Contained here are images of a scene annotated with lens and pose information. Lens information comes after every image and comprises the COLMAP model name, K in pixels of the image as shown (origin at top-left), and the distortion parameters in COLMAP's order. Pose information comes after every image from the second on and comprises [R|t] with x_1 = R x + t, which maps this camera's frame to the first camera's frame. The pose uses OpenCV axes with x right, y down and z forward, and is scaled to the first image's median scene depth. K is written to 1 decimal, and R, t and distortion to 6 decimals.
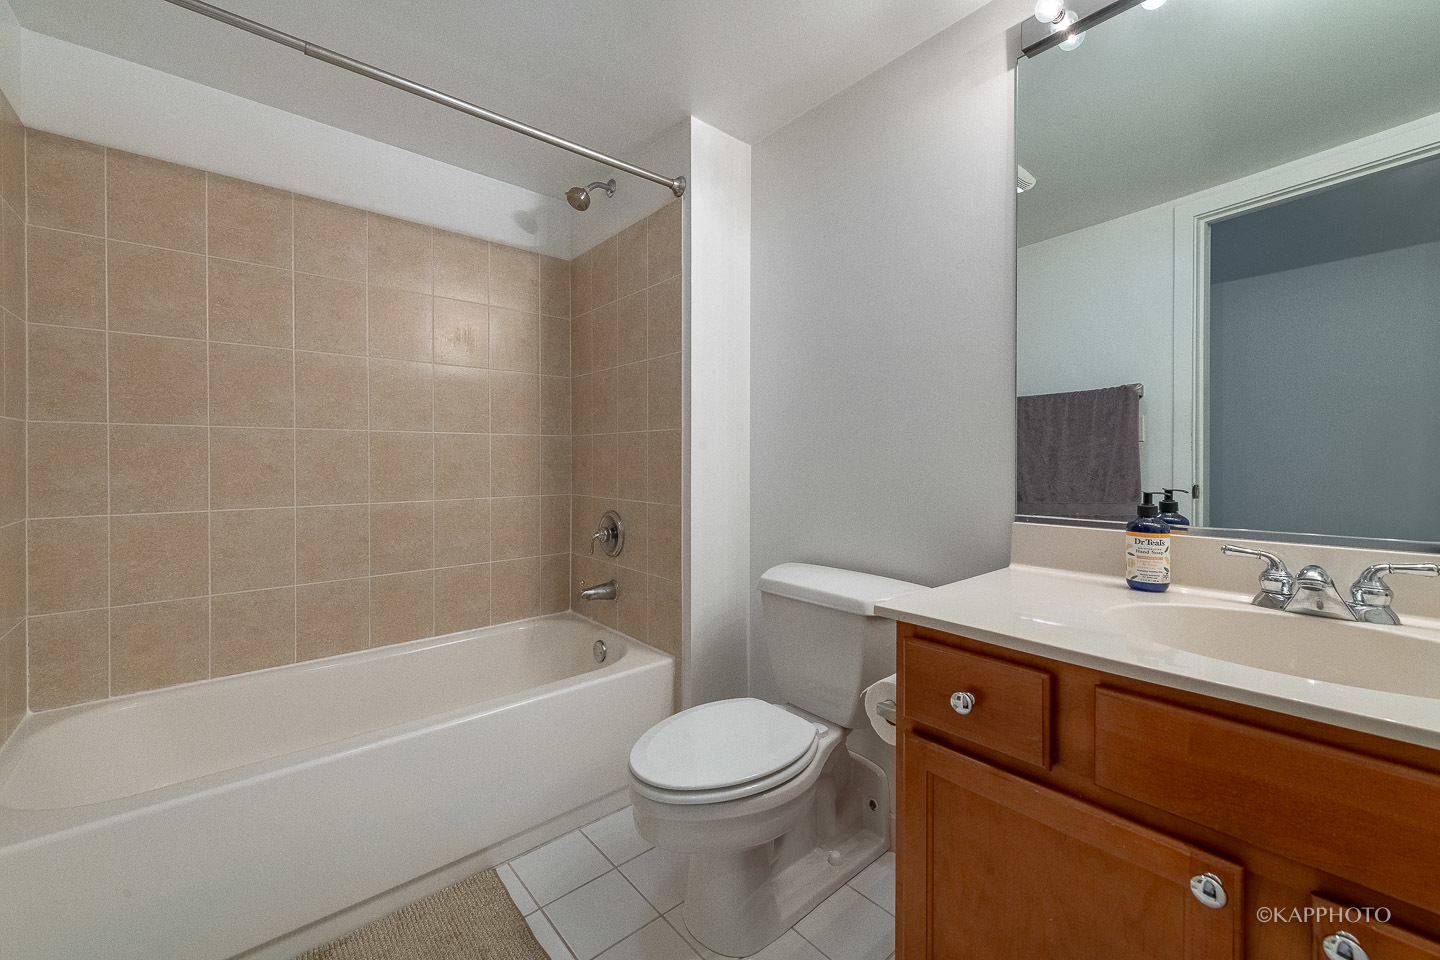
lens RADIAL K [[578.1, 0, 719.6], [0, 578.1, 441.2], [0, 0, 1]] dist [0.009127, -0.000701]
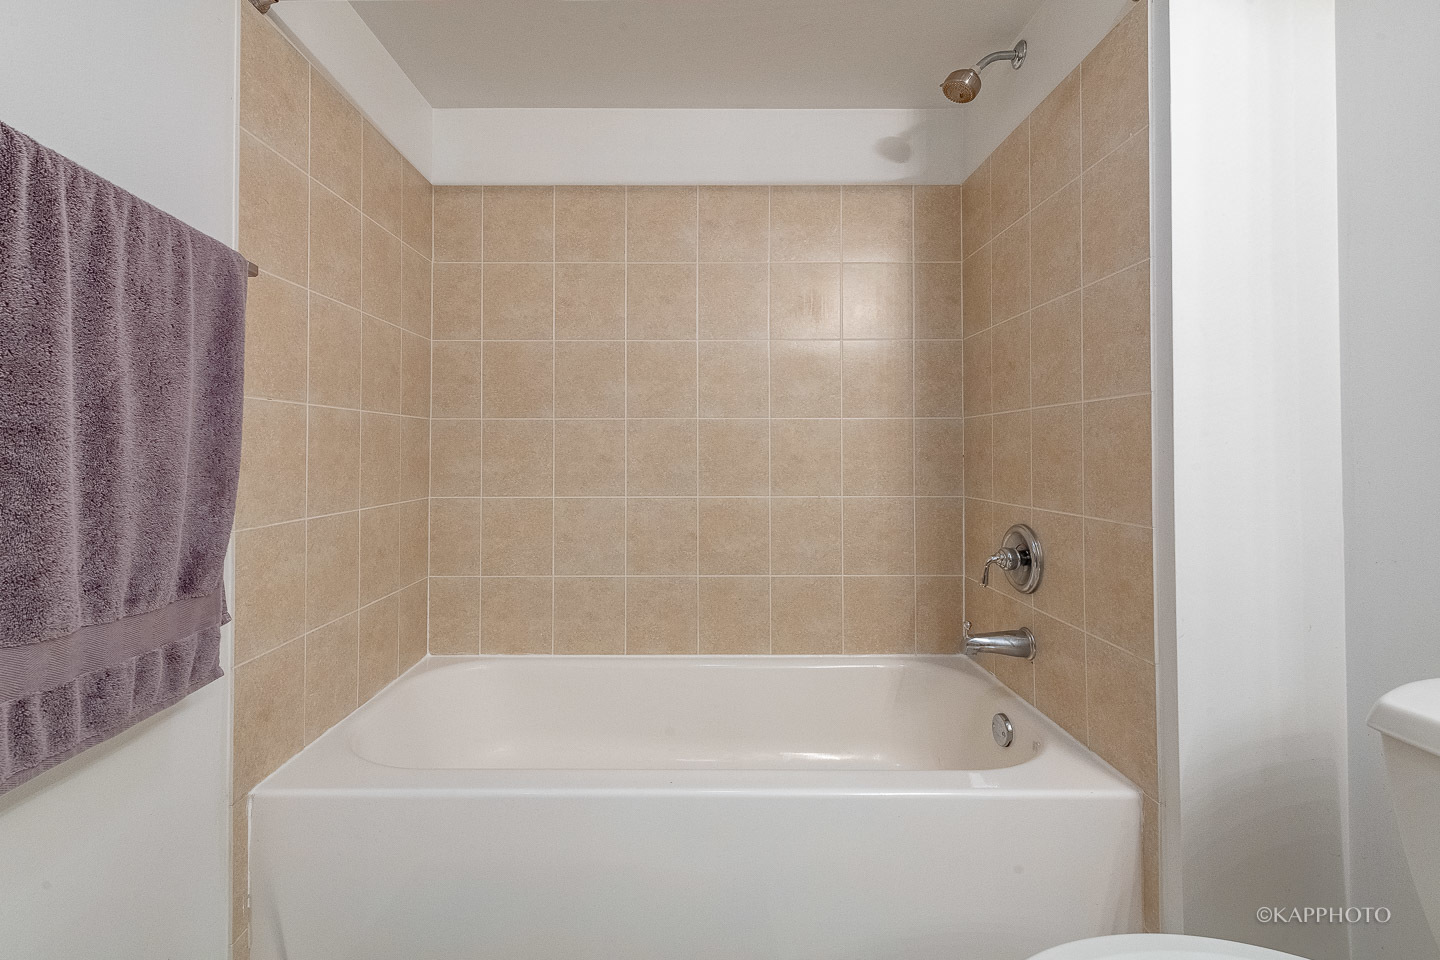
lens RADIAL K [[620.7, 0, 601.6], [0, 620.7, 443.8], [0, 0, 1]] dist [0.009853, -0.000230]
pose [[0.681308, -0.015365, -0.731836, 0.017630], [0.028029, 0.999594, 0.005107, 0.012117], [0.731460, -0.023992, 0.681462, 0.197687]]
